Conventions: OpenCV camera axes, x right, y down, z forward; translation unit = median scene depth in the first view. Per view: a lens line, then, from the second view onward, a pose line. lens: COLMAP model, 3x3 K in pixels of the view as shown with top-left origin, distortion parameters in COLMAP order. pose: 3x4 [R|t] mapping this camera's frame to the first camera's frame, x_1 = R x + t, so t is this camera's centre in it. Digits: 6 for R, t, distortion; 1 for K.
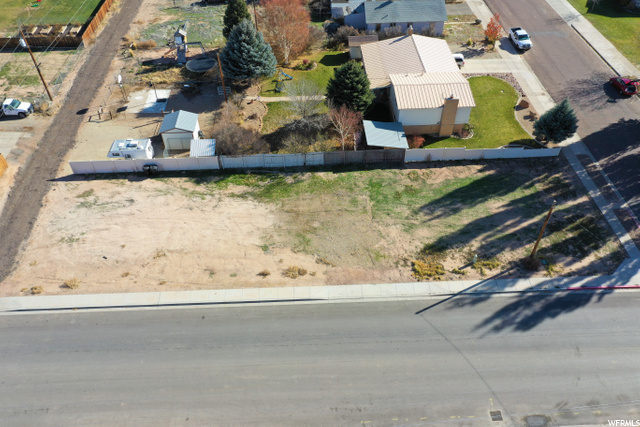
lens RADIAL K [[505.8, 0, 320.0], [0, 505.8, 213.5], [0, 0, 1]] dist [-0.000502, 0.008878]
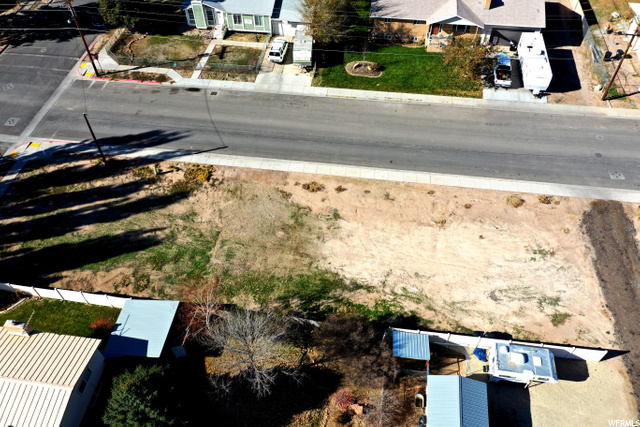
lens RADIAL K [[505.8, 0, 320.0], [0, 505.8, 213.5], [0, 0, 1]] dist [-0.000502, 0.008878]
pose [[-0.982709, -0.123615, 0.137849, -0.203645], [0.145809, -0.057799, 0.987623, -0.886740], [-0.114117, 0.990646, 0.074824, 0.874055]]
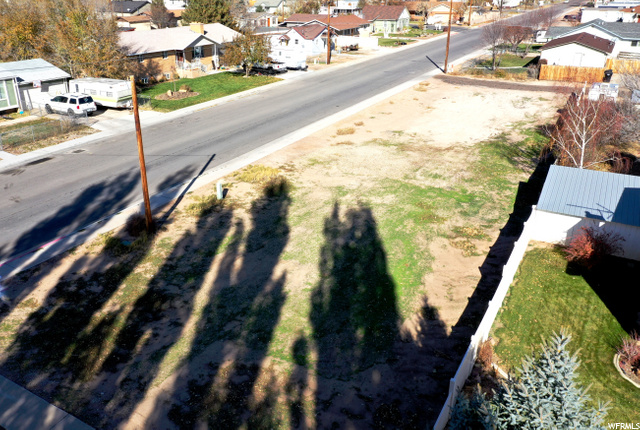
lens RADIAL K [[531.3, 0, 297.6], [0, 531.3, 215.1], [0, 0, 1]] dist [-0.003183, -0.003318]
pose [[-0.547385, 0.348014, -0.761089, 0.668843], [-0.576177, 0.502853, 0.644328, -0.319774], [0.606951, 0.791217, -0.074736, 1.018248]]
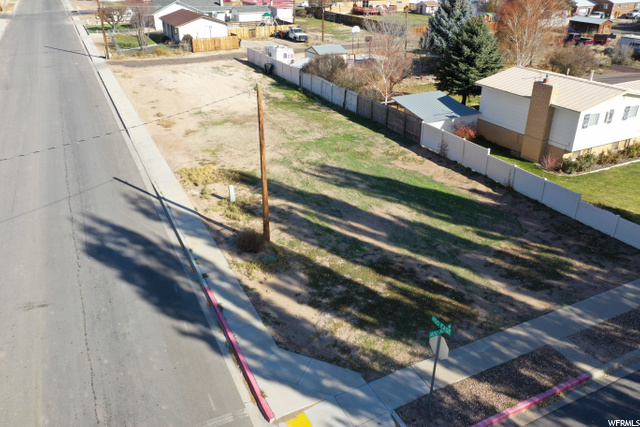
lens RADIAL K [[505.8, 0, 320.0], [0, 505.8, 213.5], [0, 0, 1]] dist [-0.000502, 0.008878]
pose [[0.401189, 0.422030, -0.812981, 0.758059], [-0.641106, 0.763286, 0.079860, -0.006880], [0.654240, 0.489168, 0.576788, 0.667322]]
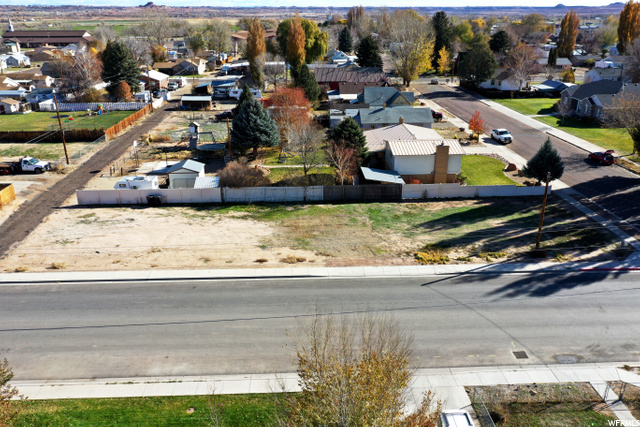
lens RADIAL K [[505.8, 0, 320.0], [0, 505.8, 213.5], [0, 0, 1]] dist [-0.000502, 0.008878]
pose [[0.999989, 0.004768, 0.000462, 0.000084], [-0.004224, 0.923188, -0.384326, 0.362569], [-0.002259, 0.384319, 0.923197, 0.071261]]
